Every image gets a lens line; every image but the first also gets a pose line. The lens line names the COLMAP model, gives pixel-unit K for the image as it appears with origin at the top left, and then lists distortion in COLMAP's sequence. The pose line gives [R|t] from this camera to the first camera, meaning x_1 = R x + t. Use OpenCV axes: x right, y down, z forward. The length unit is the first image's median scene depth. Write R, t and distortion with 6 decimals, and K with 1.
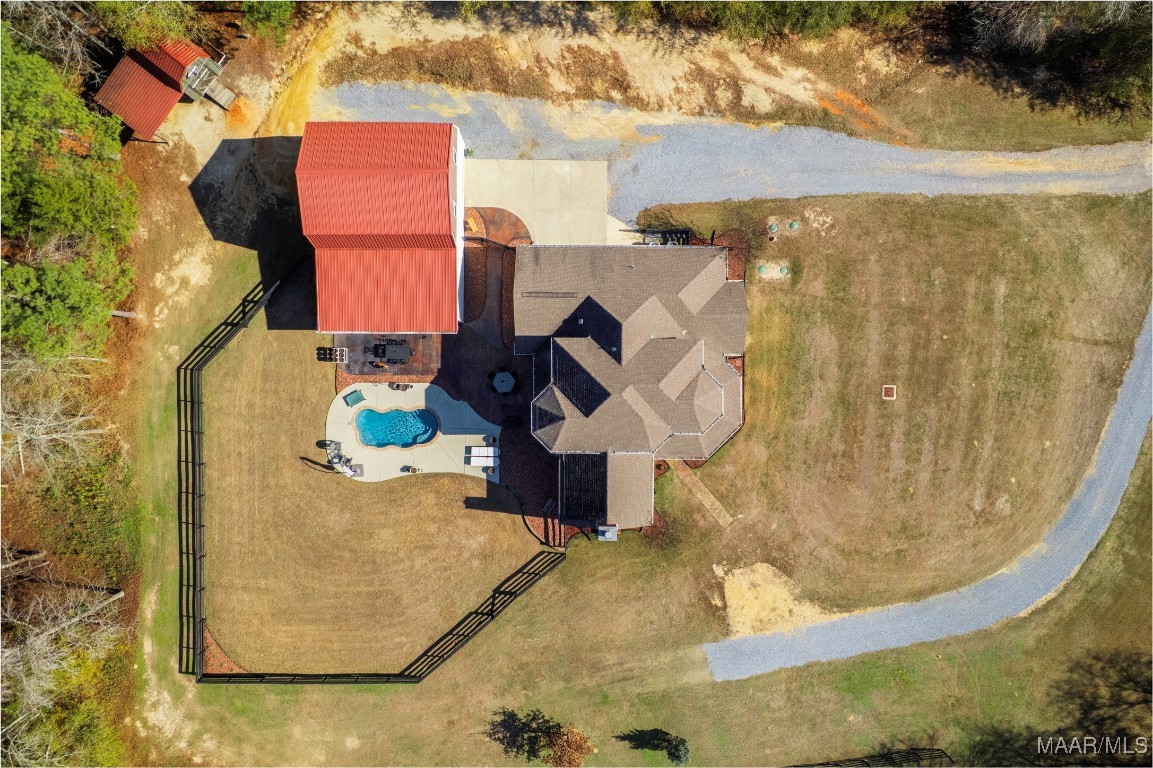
lens RADIAL K [[812.3, 0, 576.2], [0, 812.3, 387.5], [0, 0, 1]] dist [-0.048112, 0.018399]
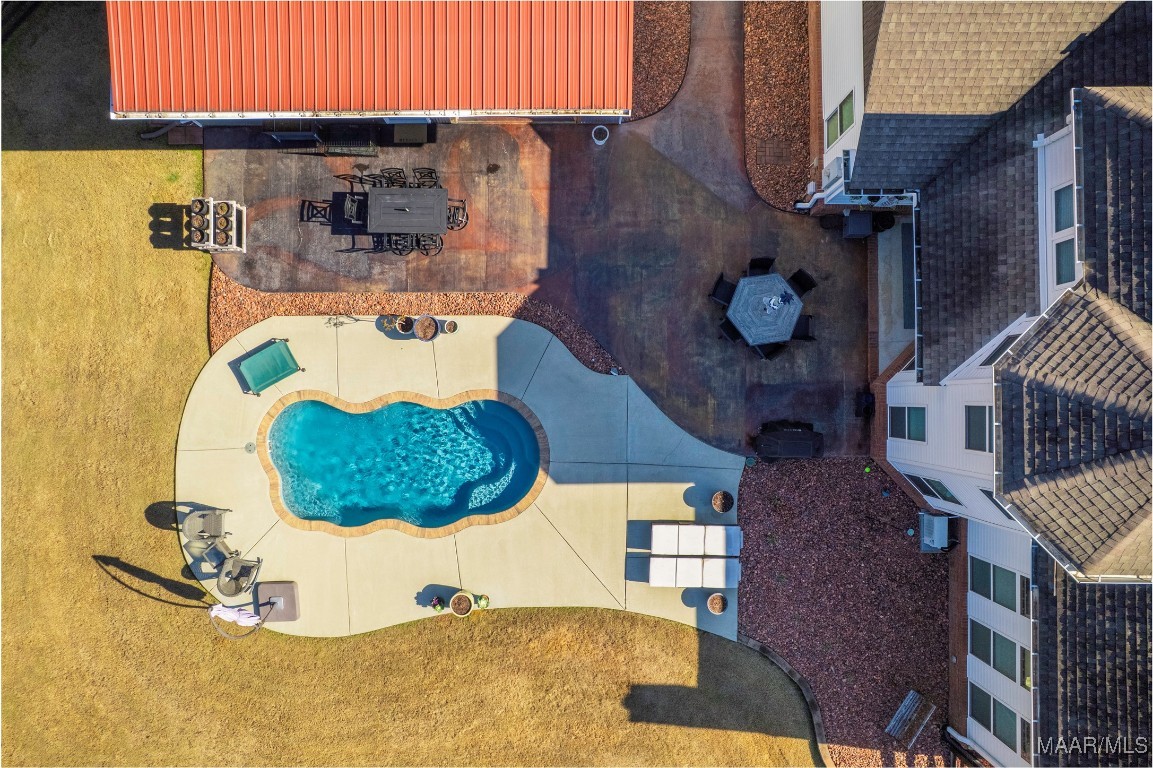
lens RADIAL K [[812.3, 0, 577.7], [0, 812.3, 386.8], [0, 0, 1]] dist [-0.048112, 0.018399]
pose [[0.999995, -0.002429, 0.002097, -0.156243], [0.002440, 0.999983, -0.005373, 0.022998], [-0.002084, 0.005378, 0.999983, 0.691940]]
